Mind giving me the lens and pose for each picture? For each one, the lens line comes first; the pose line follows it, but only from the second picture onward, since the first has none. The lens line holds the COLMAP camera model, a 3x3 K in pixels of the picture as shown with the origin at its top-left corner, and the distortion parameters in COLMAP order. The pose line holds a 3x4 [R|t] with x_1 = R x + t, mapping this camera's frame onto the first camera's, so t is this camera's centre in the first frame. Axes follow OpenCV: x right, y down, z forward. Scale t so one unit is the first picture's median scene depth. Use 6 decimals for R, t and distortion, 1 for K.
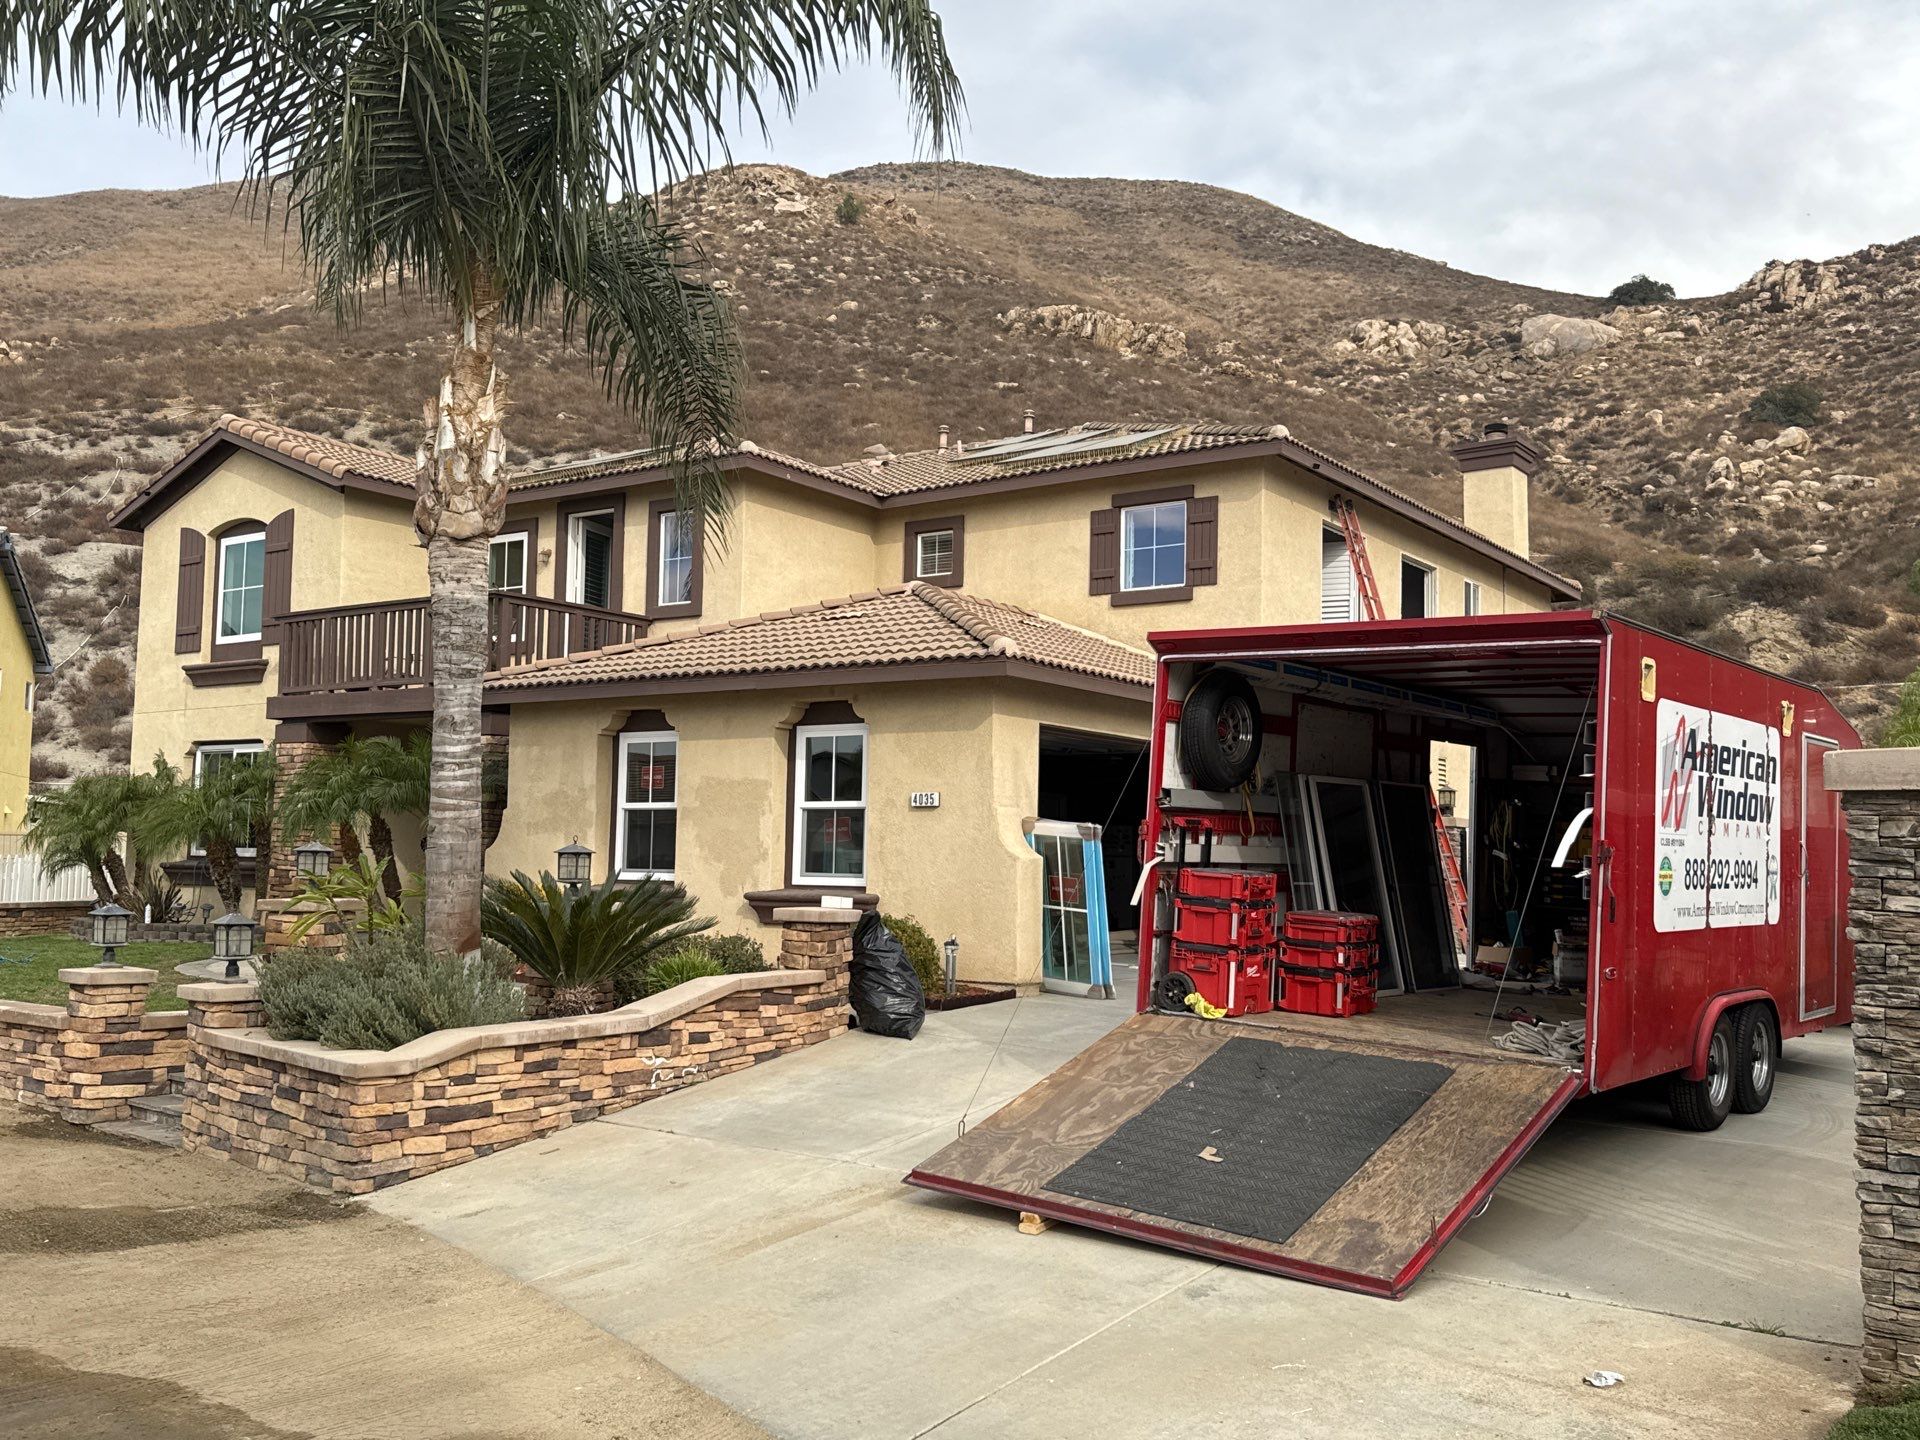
lens RADIAL K [[1694.1, 0, 952.9], [0, 1694.1, 725.6], [0, 0, 1]] dist [0.090370, -0.151989]
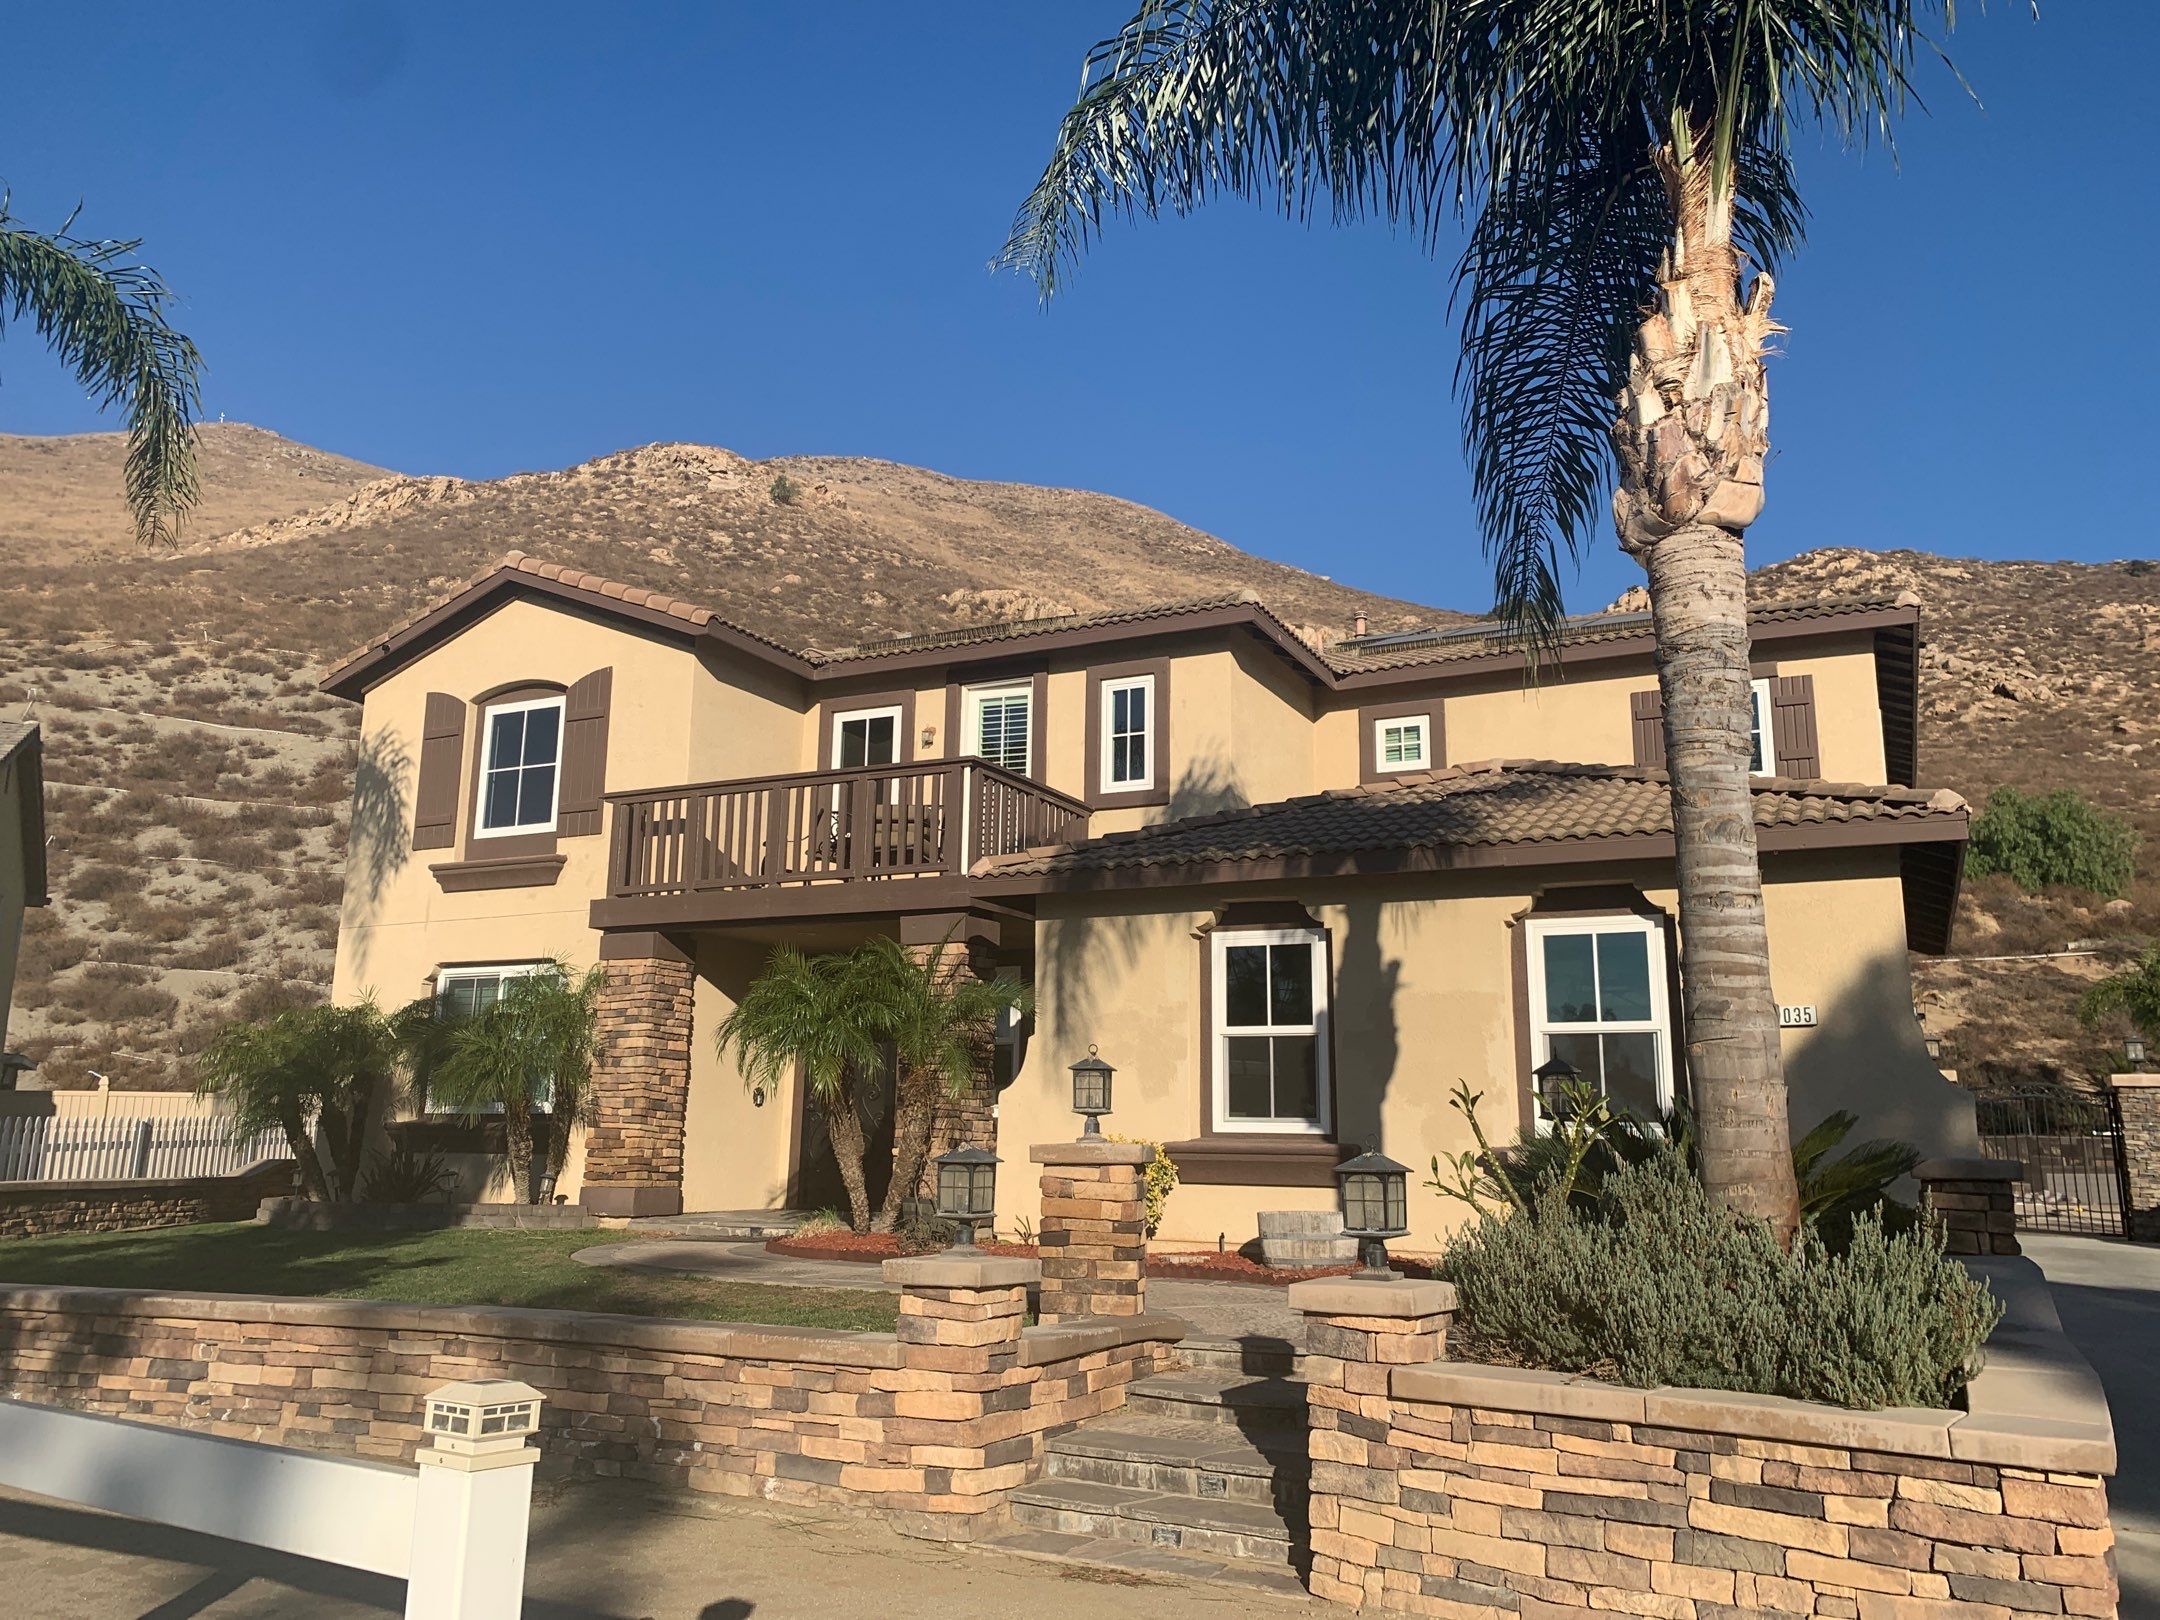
lens RADIAL K [[1670.3, 0, 1080.4], [0, 1670.3, 791.6], [0, 0, 1]] dist [0.031568, -0.026725]
pose [[0.987938, 0.029716, 0.151970, -0.272863], [-0.009561, 0.991247, -0.131672, 0.029251], [-0.154553, 0.128630, 0.979575, 0.205795]]
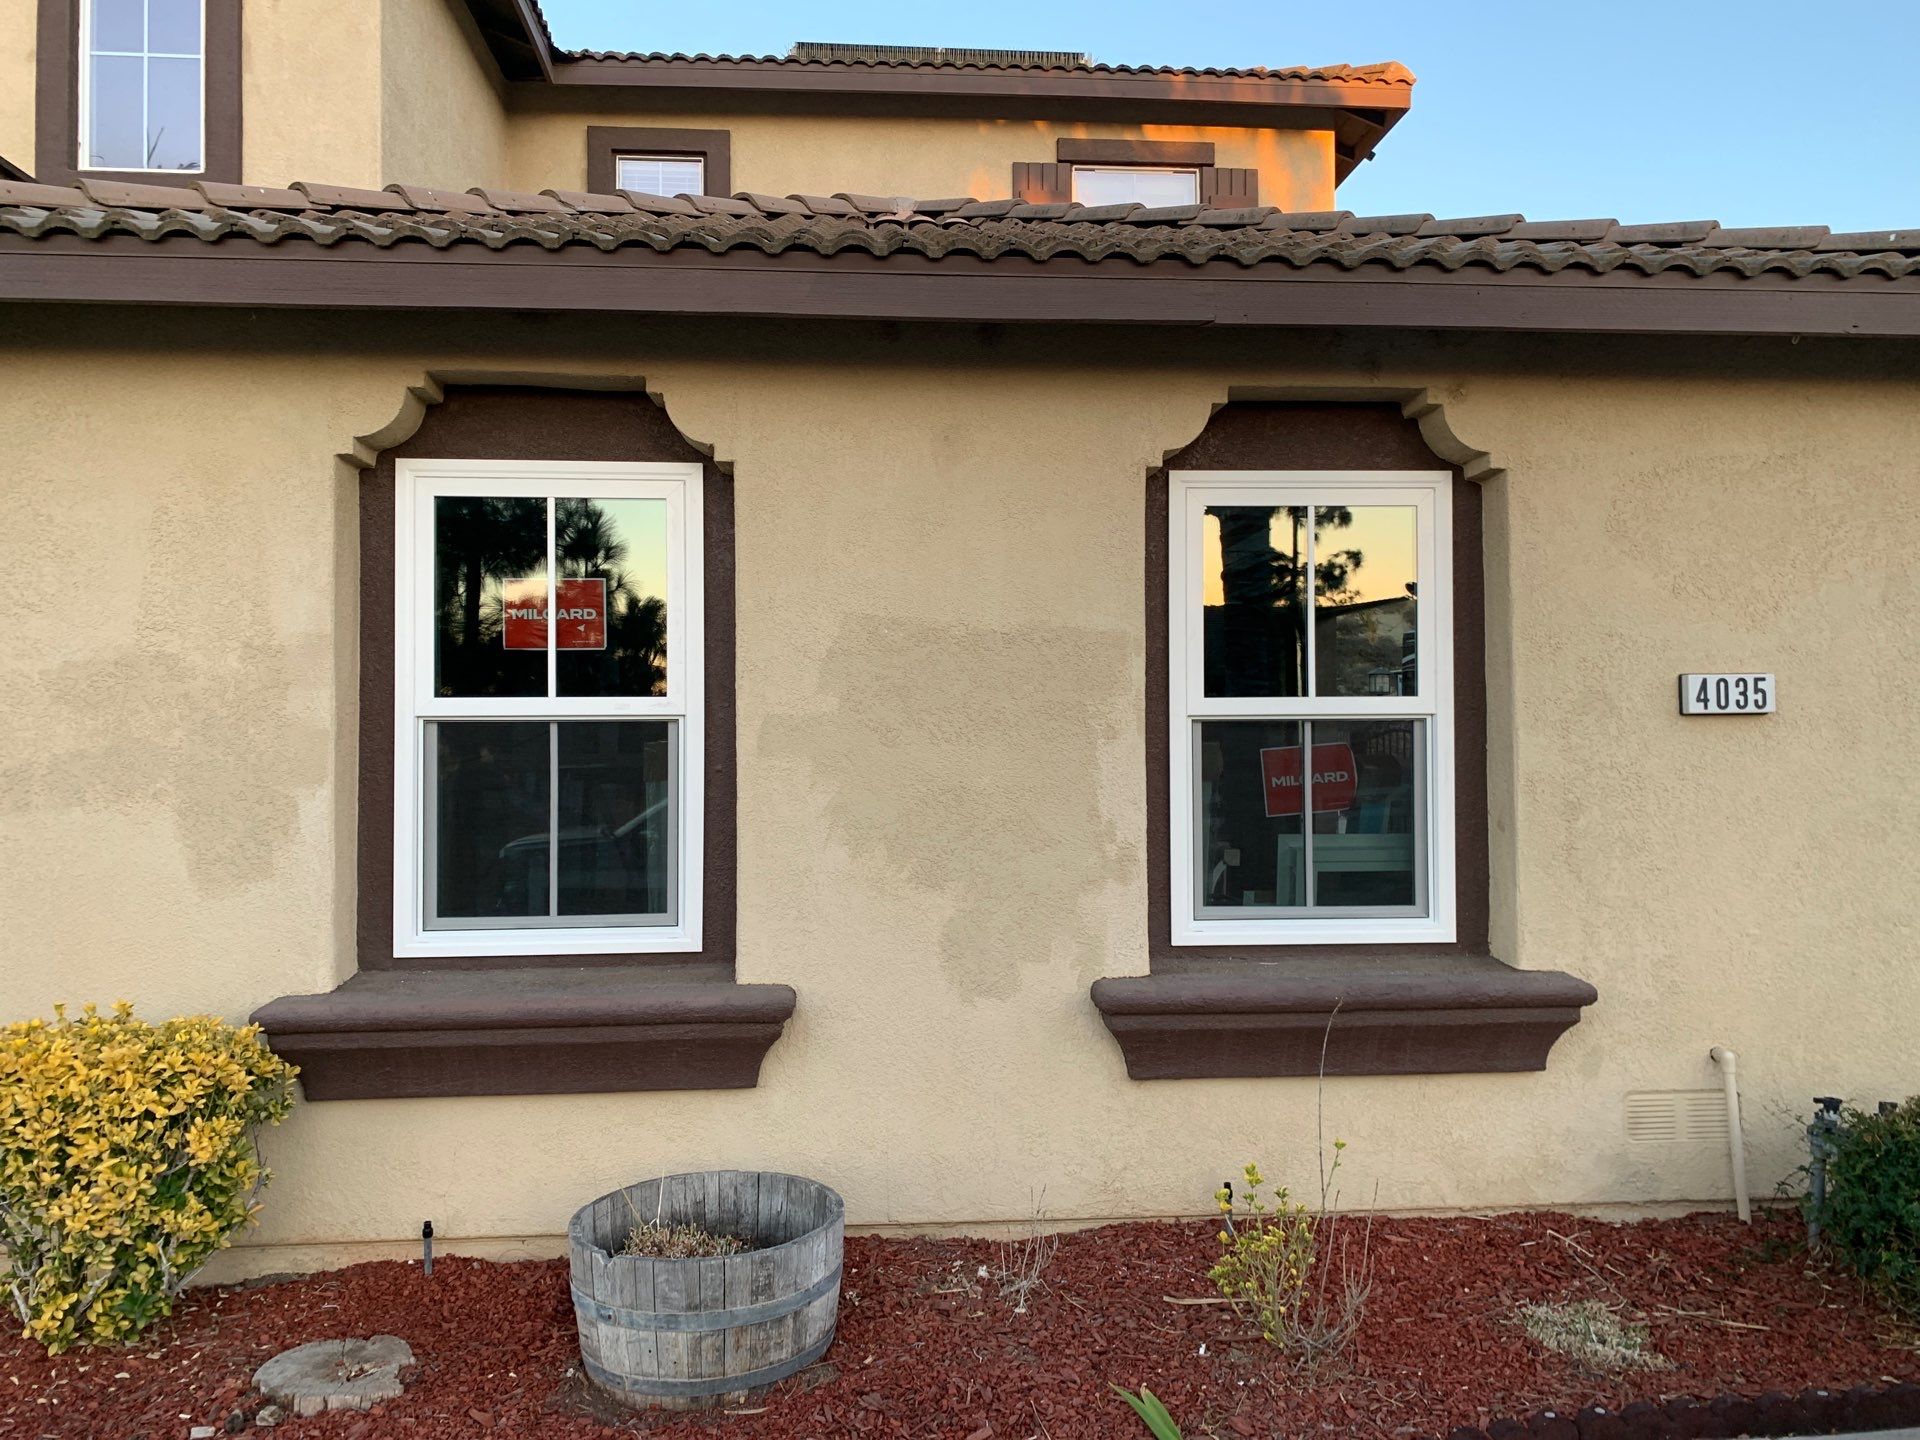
lens RADIAL K [[1484.7, 0, 976.0], [0, 1484.7, 715.7], [0, 0, 1]] dist [0.031568, -0.026725]
pose [[0.774205, -0.013786, 0.632785, -0.209190], [-0.031223, 0.997714, 0.059938, 0.021961], [-0.632164, -0.066162, 0.772005, 0.543167]]
